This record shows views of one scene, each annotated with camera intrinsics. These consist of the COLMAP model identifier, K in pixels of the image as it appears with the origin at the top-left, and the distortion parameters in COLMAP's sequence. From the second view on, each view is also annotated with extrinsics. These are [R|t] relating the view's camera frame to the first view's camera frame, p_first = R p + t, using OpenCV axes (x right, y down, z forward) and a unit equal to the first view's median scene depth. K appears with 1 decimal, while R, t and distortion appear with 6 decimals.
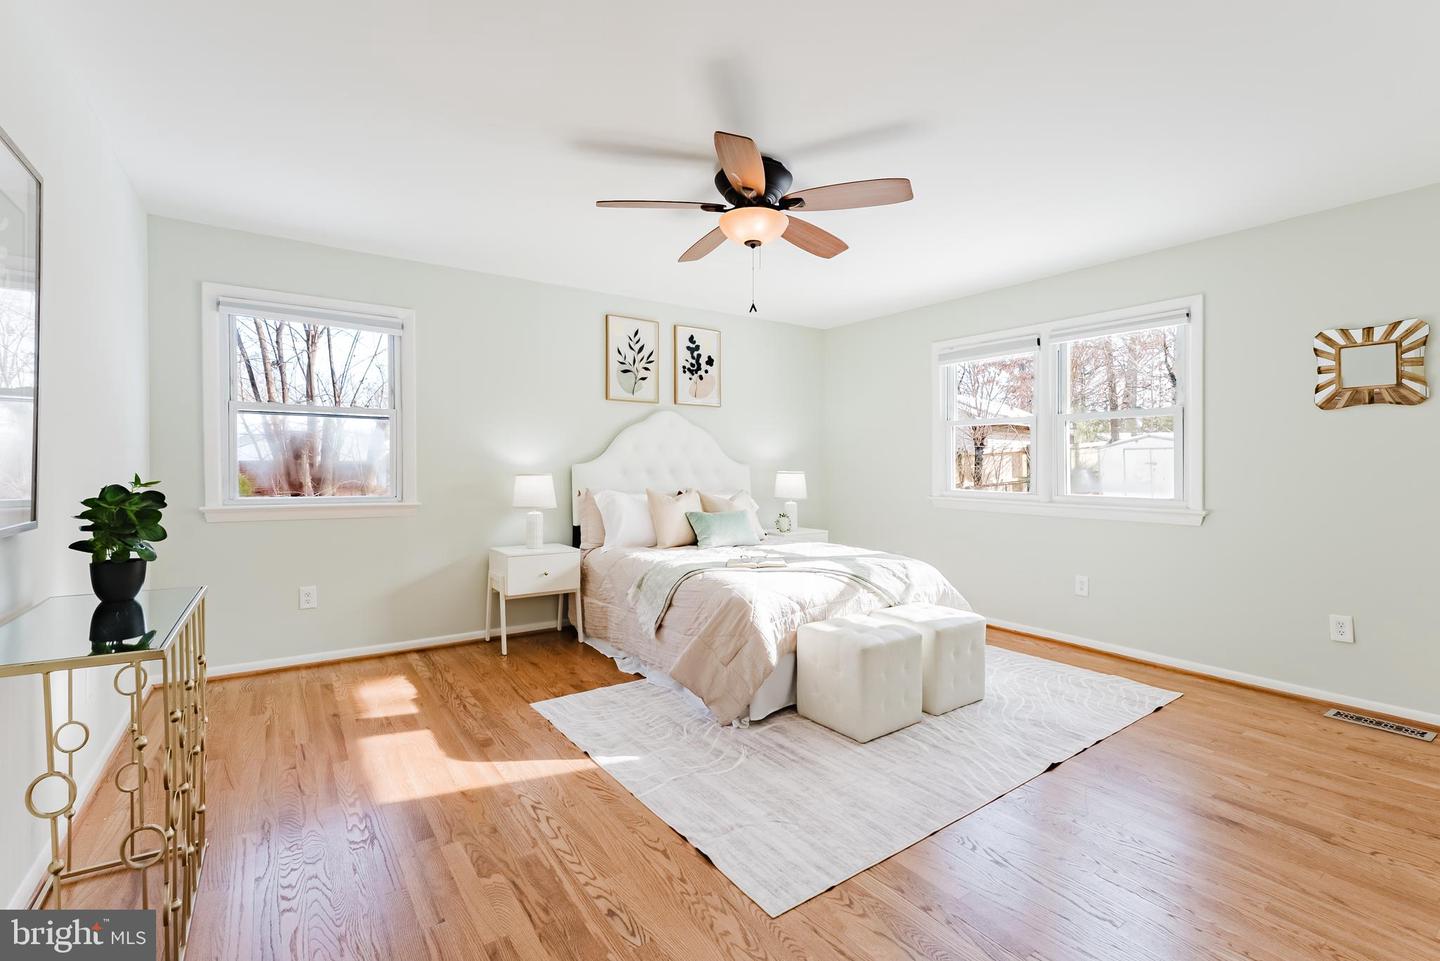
lens RADIAL K [[642.7, 0, 724.0], [0, 642.7, 466.3], [0, 0, 1]] dist [-0.001002, -0.000160]
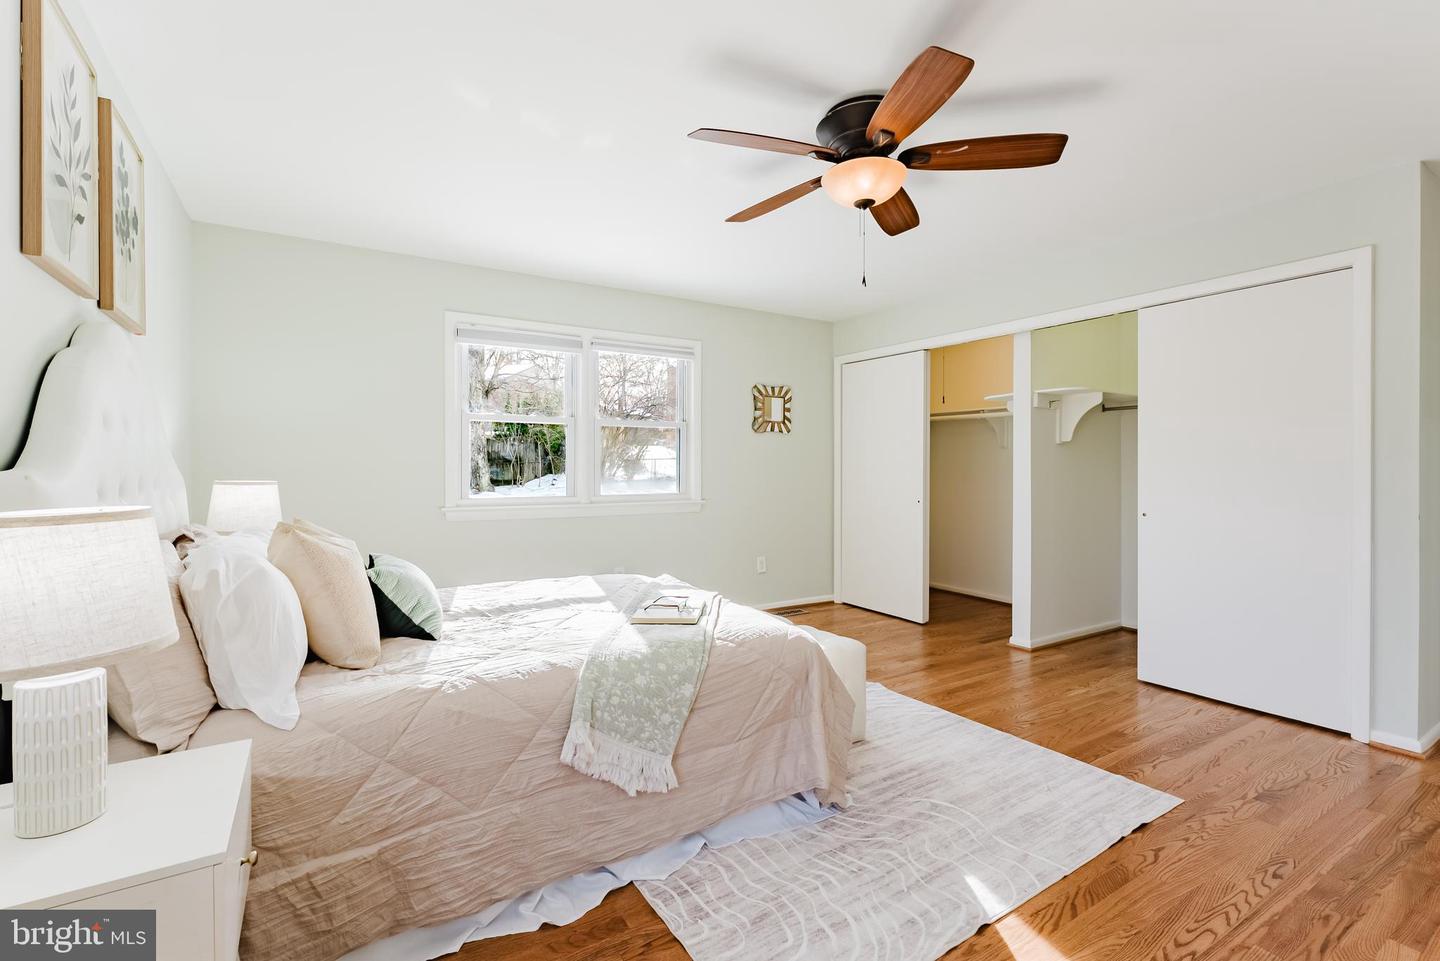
lens RADIAL K [[642.7, 0, 724.0], [0, 642.7, 466.3], [0, 0, 1]] dist [-0.001002, -0.000160]
pose [[0.054311, -0.002697, 0.998520, -0.451432], [0.003052, 0.999992, 0.002535, -0.004687], [-0.998519, 0.002910, 0.054319, 0.642148]]
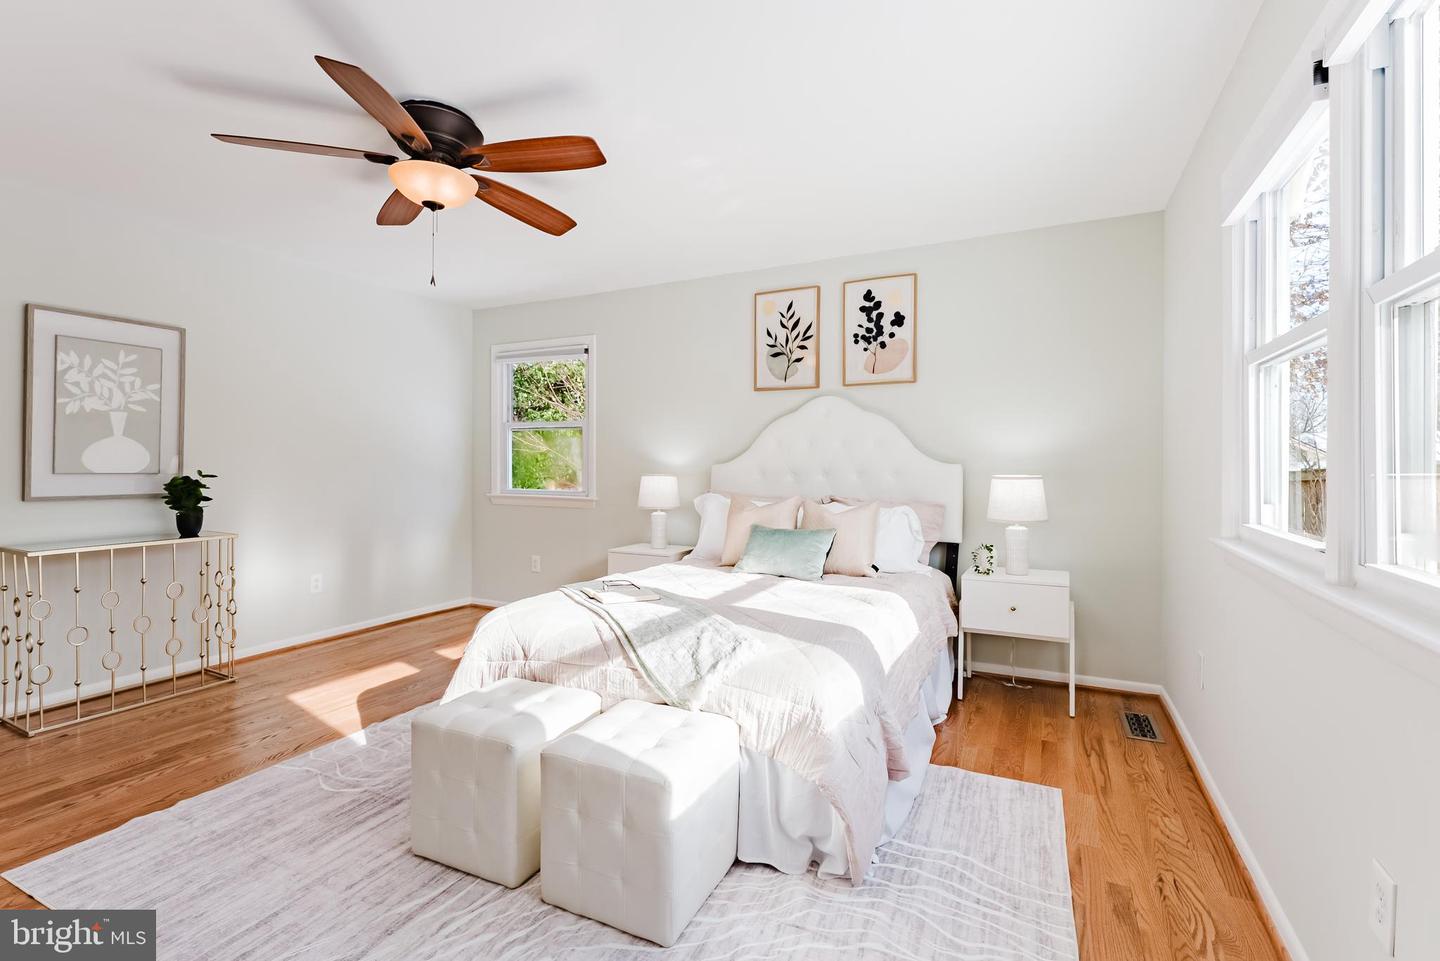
lens RADIAL K [[642.7, 0, 724.0], [0, 642.7, 466.3], [0, 0, 1]] dist [-0.001002, -0.000160]
pose [[0.481200, -0.000313, -0.876611, 0.556301], [0.000804, 1.000000, 0.000085, -0.000555], [0.876611, -0.000745, 0.481200, 0.527750]]
